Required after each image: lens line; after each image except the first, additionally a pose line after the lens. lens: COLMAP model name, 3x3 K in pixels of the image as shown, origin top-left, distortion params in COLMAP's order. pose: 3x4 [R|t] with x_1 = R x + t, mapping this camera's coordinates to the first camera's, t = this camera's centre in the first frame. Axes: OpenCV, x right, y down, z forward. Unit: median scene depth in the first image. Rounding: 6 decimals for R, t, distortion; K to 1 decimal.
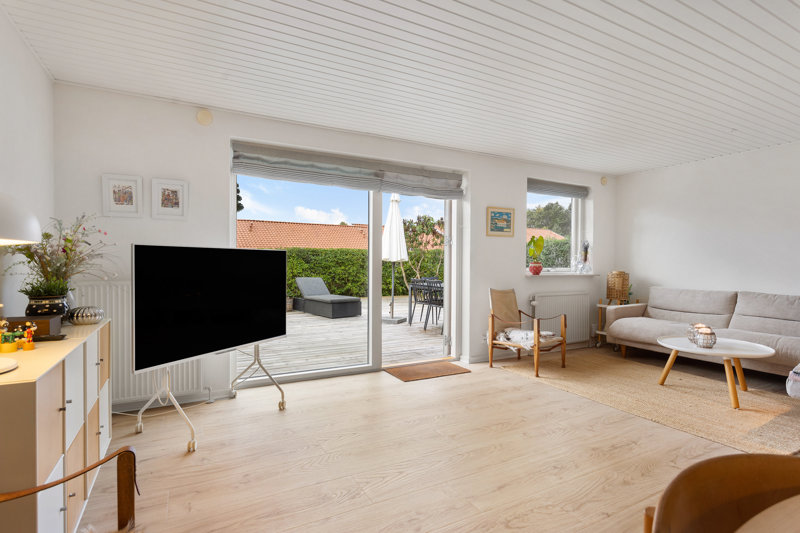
lens RADIAL K [[398.5, 0, 437.3], [0, 398.5, 268.4], [0, 0, 1]] dist [0.001176, 0.000279]
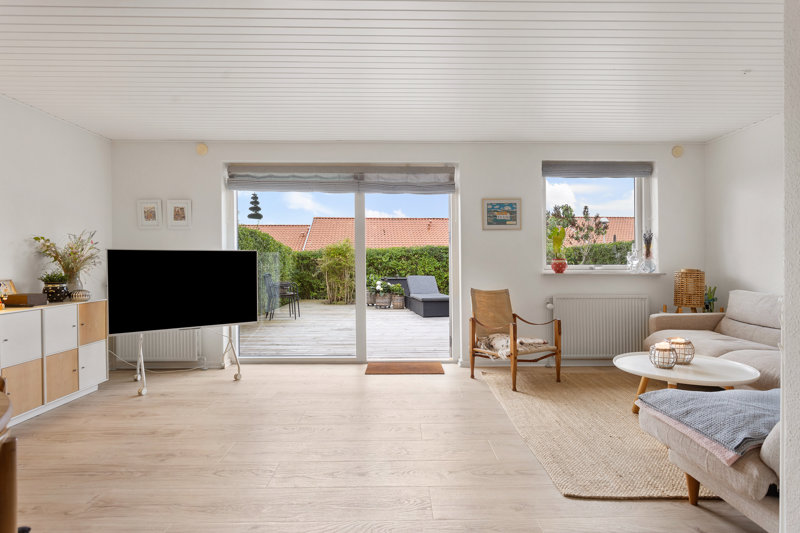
lens RADIAL K [[470.1, 0, 473.5], [0, 470.1, 264.9], [0, 0, 1]] dist [-0.000241, 0.000709]
pose [[0.891844, -0.003157, -0.452333, 0.616270], [0.000757, 0.999985, -0.005486, 0.004188], [0.452343, 0.004550, 0.891832, 0.024352]]
